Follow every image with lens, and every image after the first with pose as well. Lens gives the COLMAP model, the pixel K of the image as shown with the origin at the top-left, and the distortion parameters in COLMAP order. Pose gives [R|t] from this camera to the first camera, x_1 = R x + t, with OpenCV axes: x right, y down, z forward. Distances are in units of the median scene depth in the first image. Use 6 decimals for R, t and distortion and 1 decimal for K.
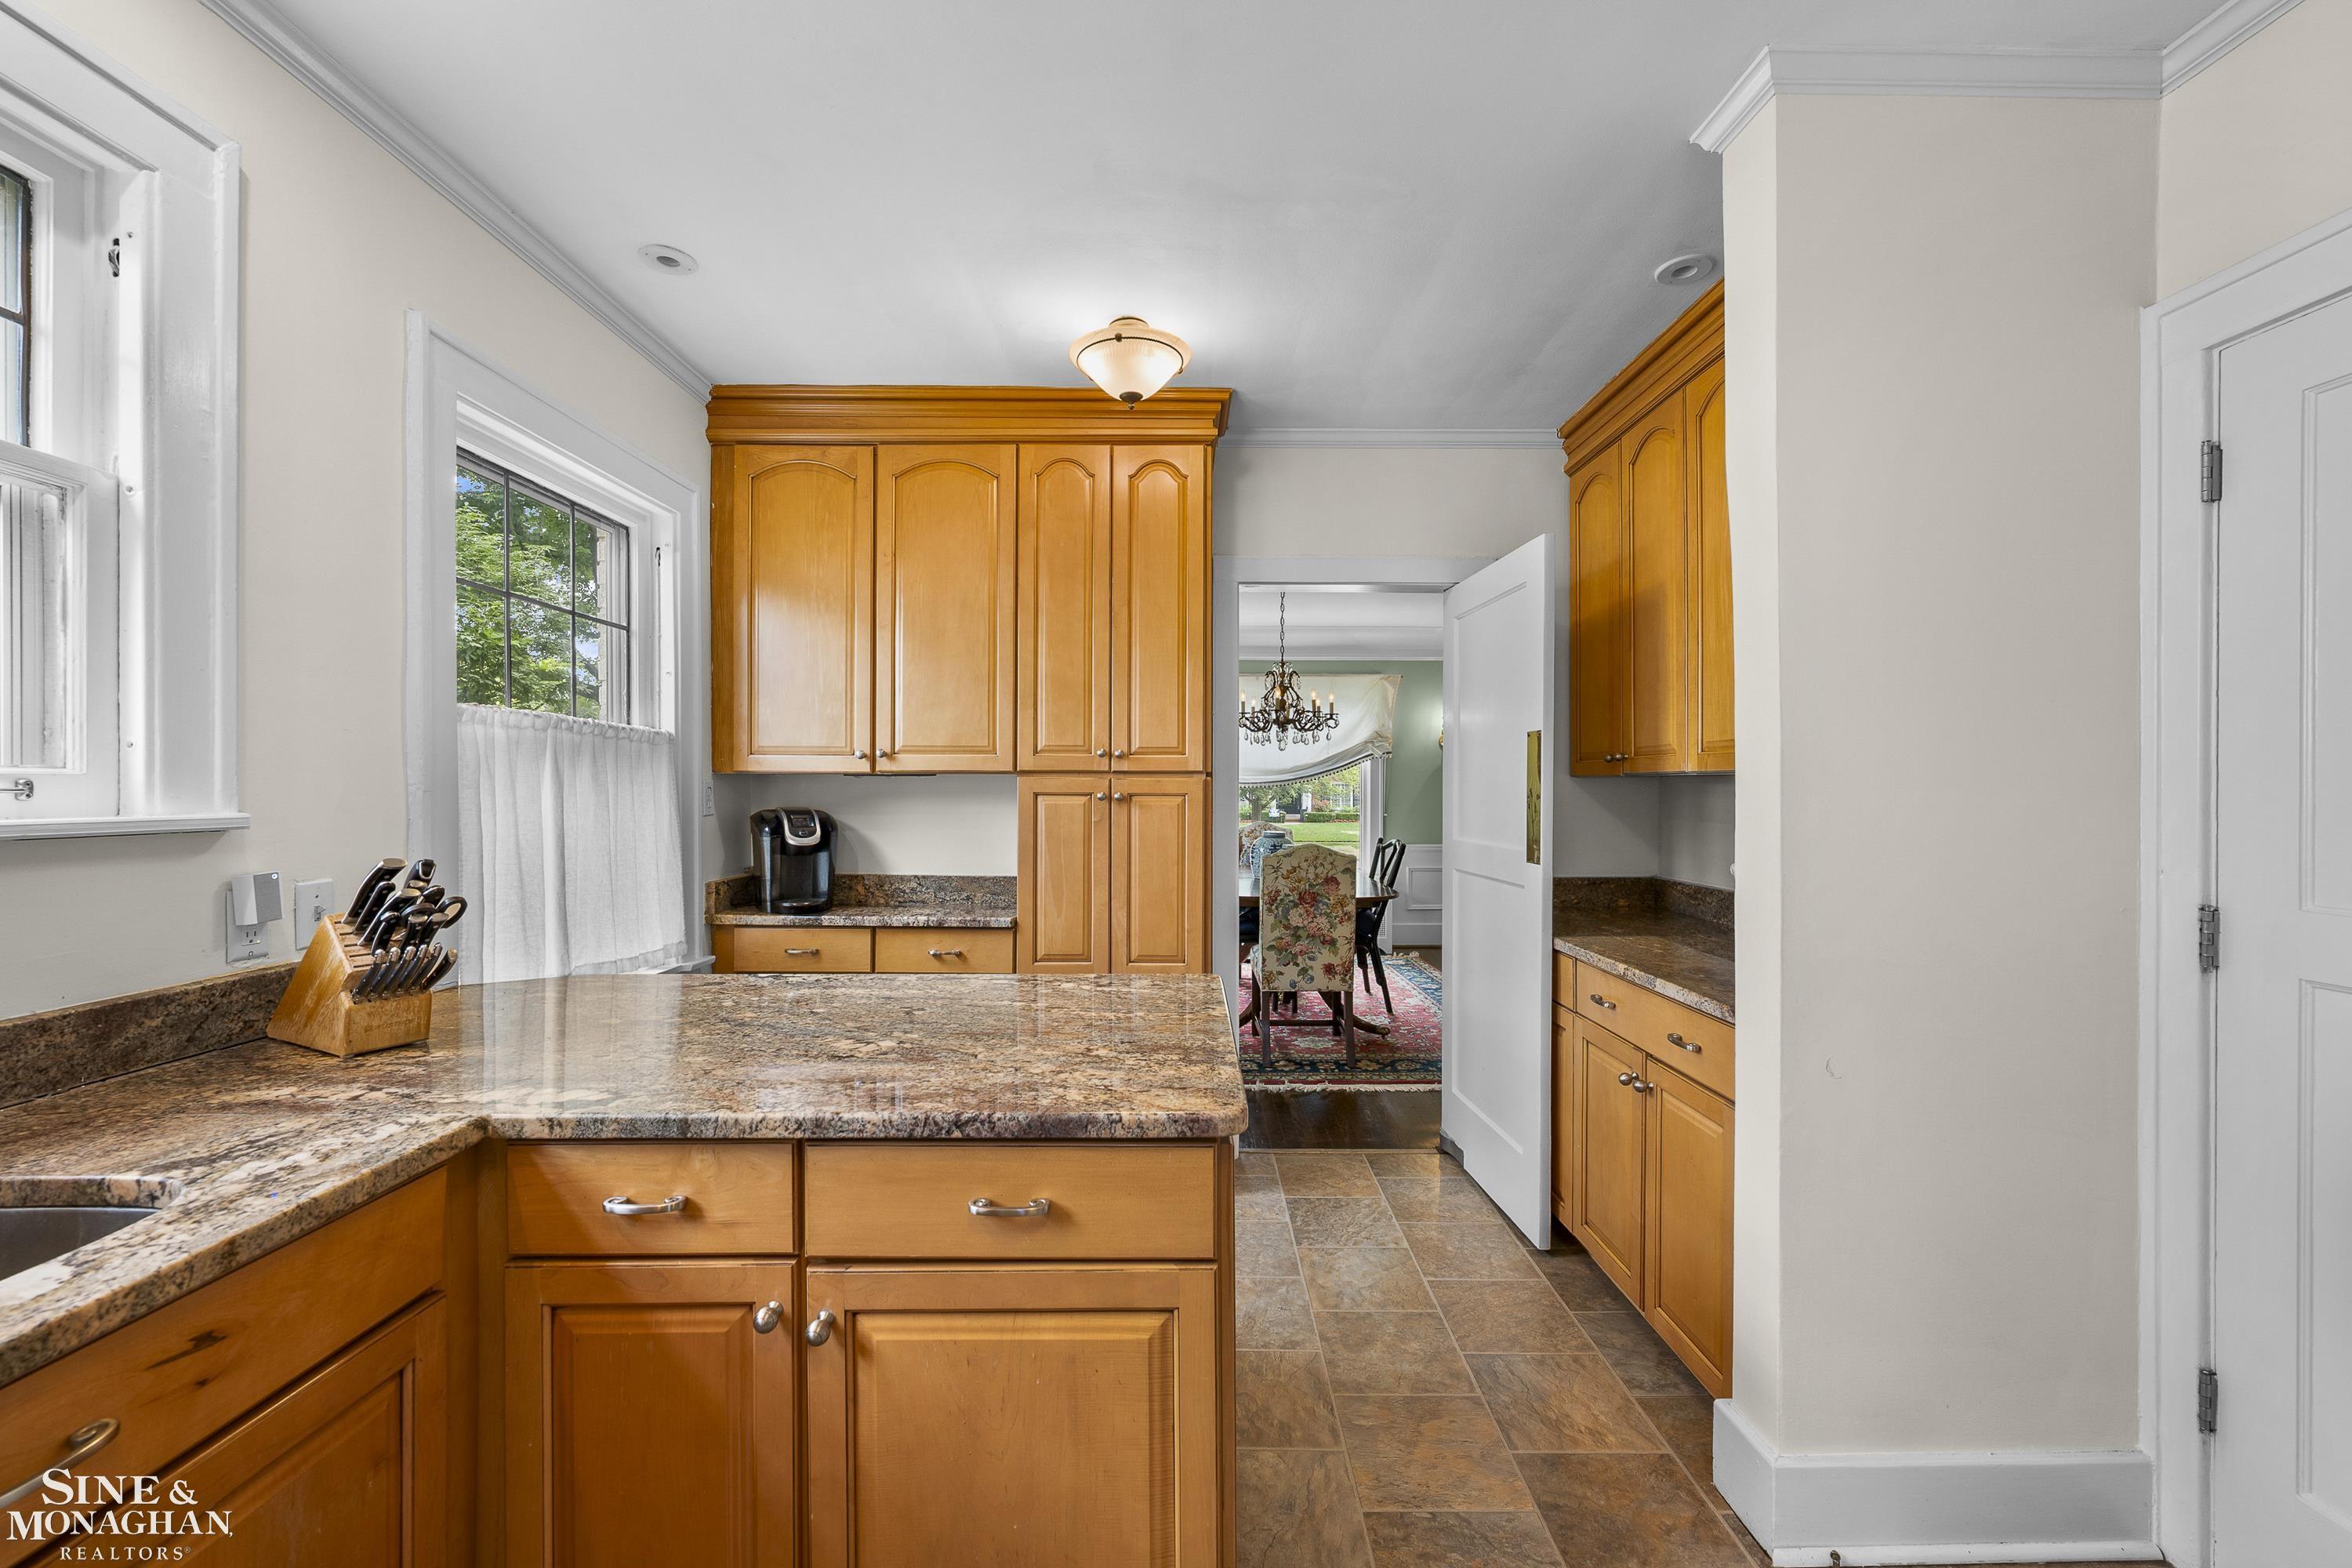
lens RADIAL K [[924.5, 0, 1166.3], [0, 924.5, 791.9], [0, 0, 1]] dist [-0.002081, 0.000049]
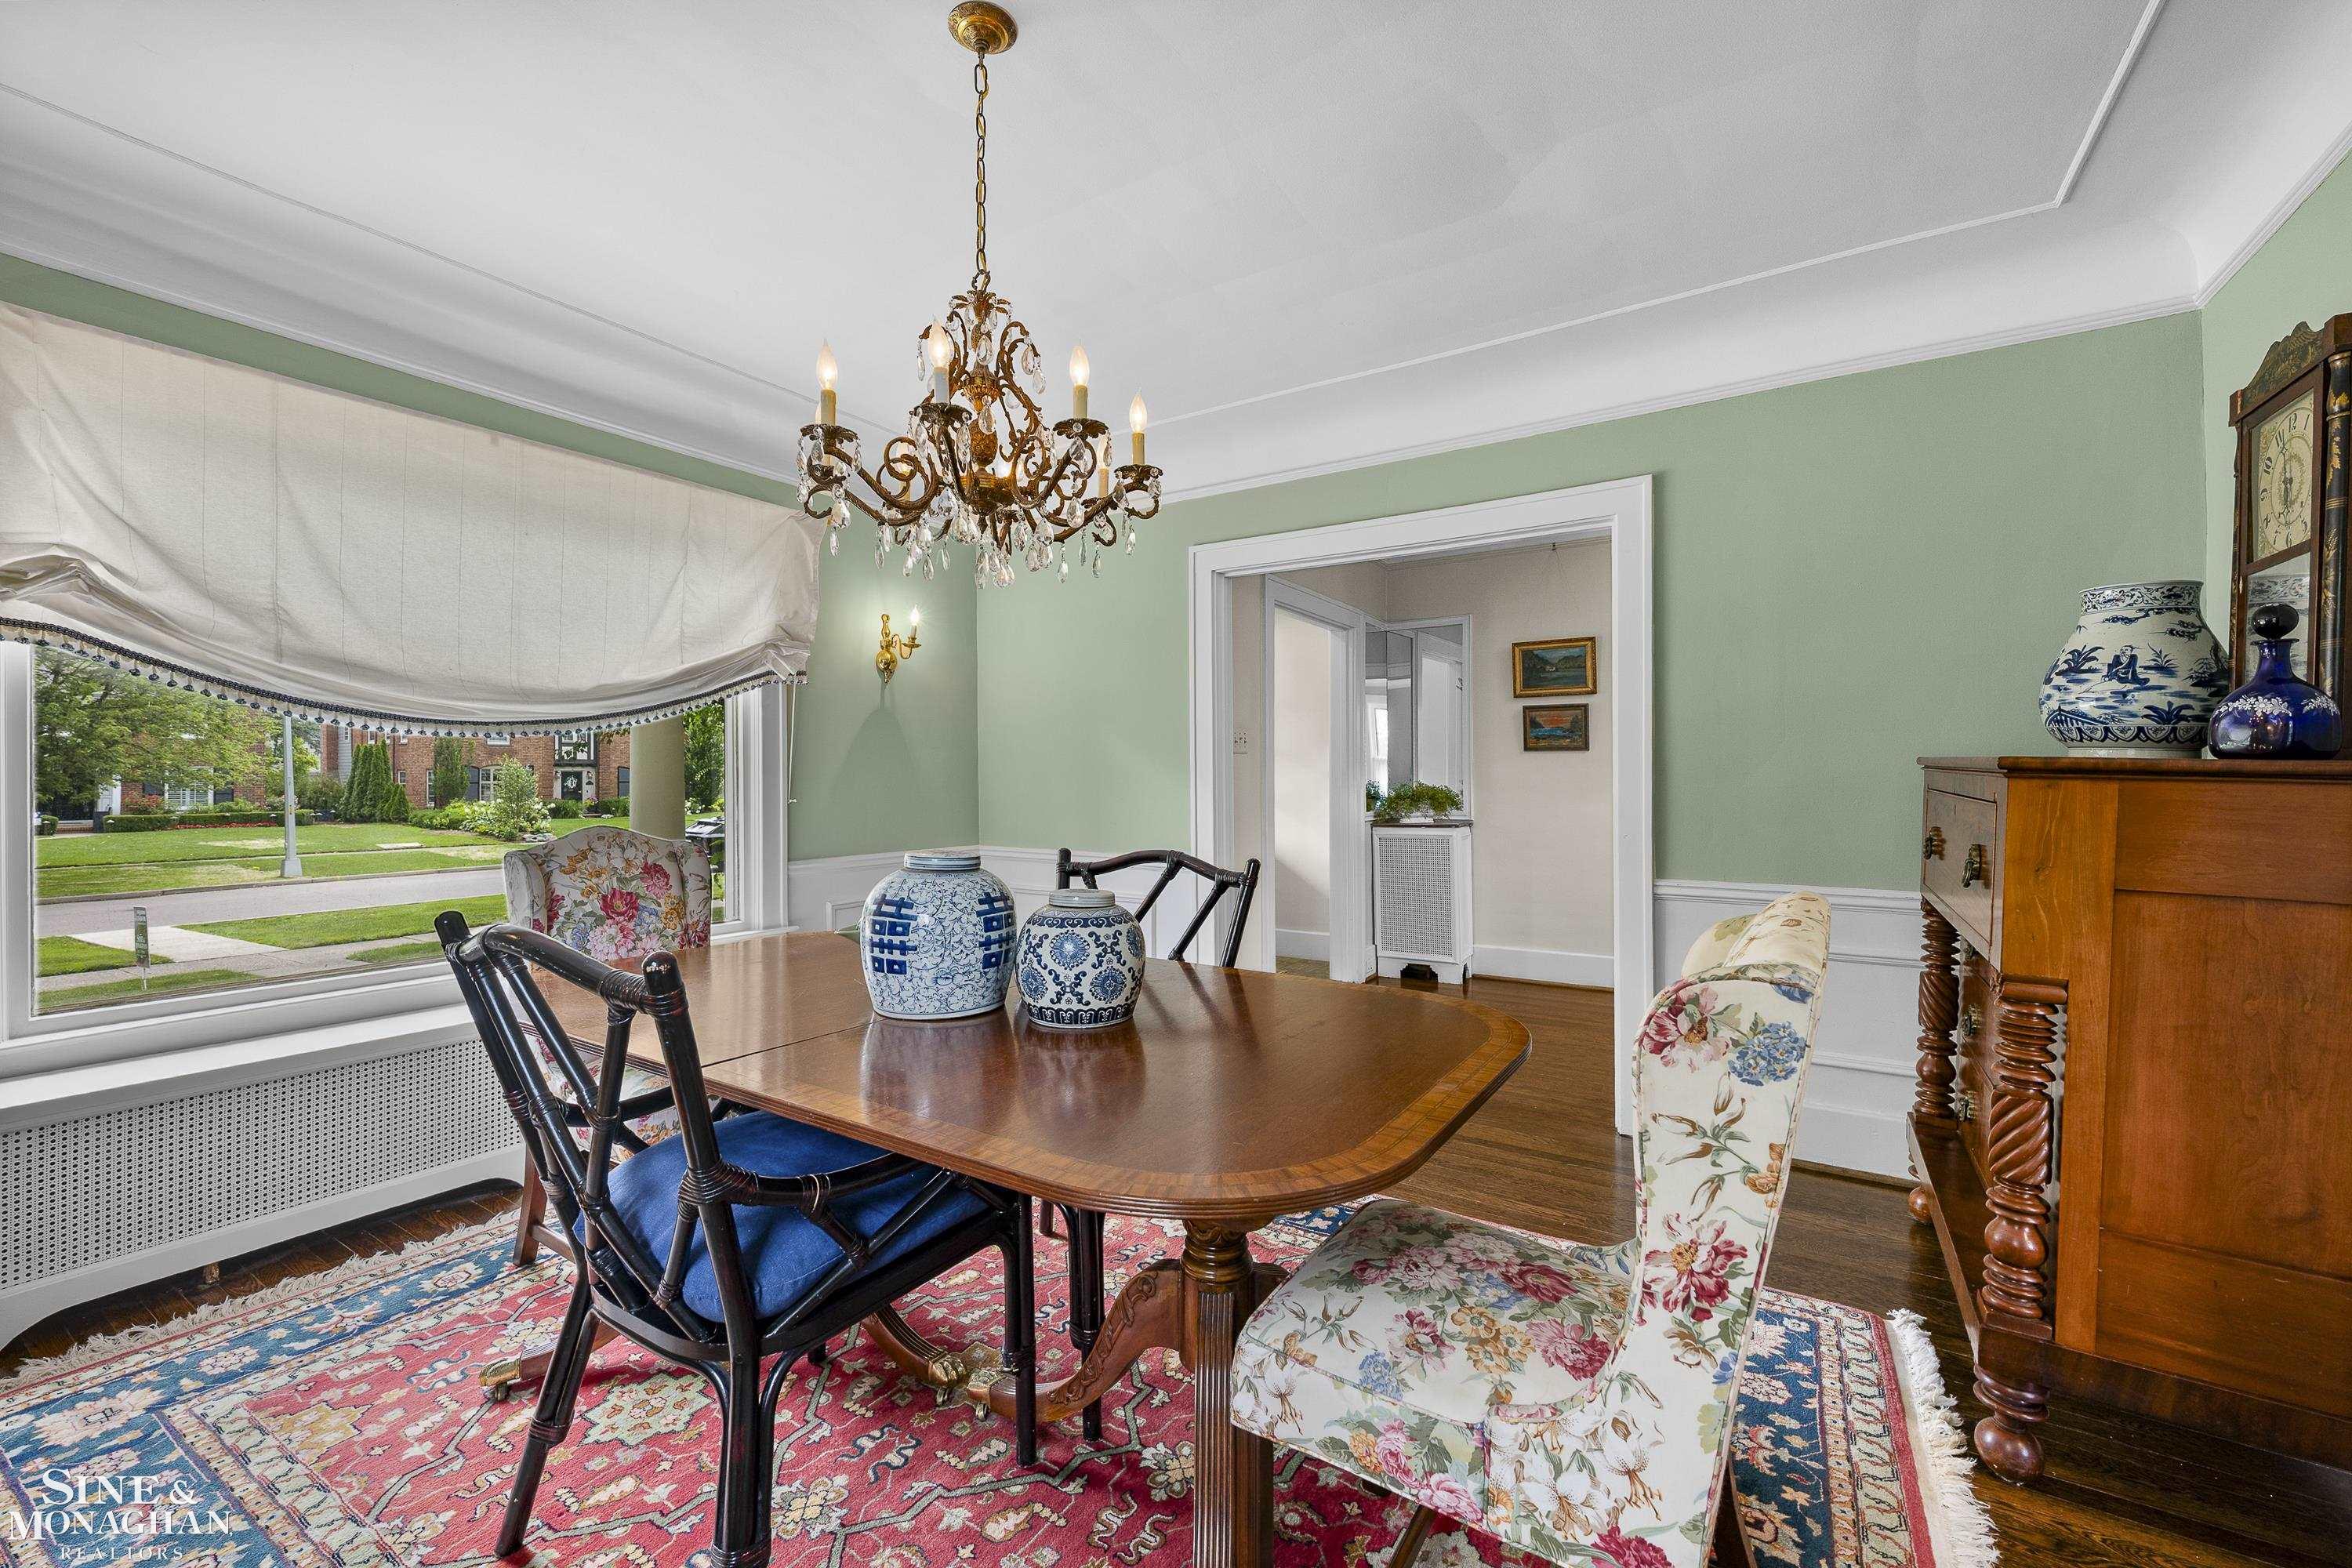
lens RADIAL K [[924.5, 0, 1090.3], [0, 924.5, 789.2], [0, 0, 1]] dist [-0.002081, 0.000049]
pose [[0.537115, -0.012790, 0.843412, -0.208724], [0.007577, 0.999918, 0.010338, 0.036186], [-0.843475, 0.000838, 0.537168, 1.457275]]
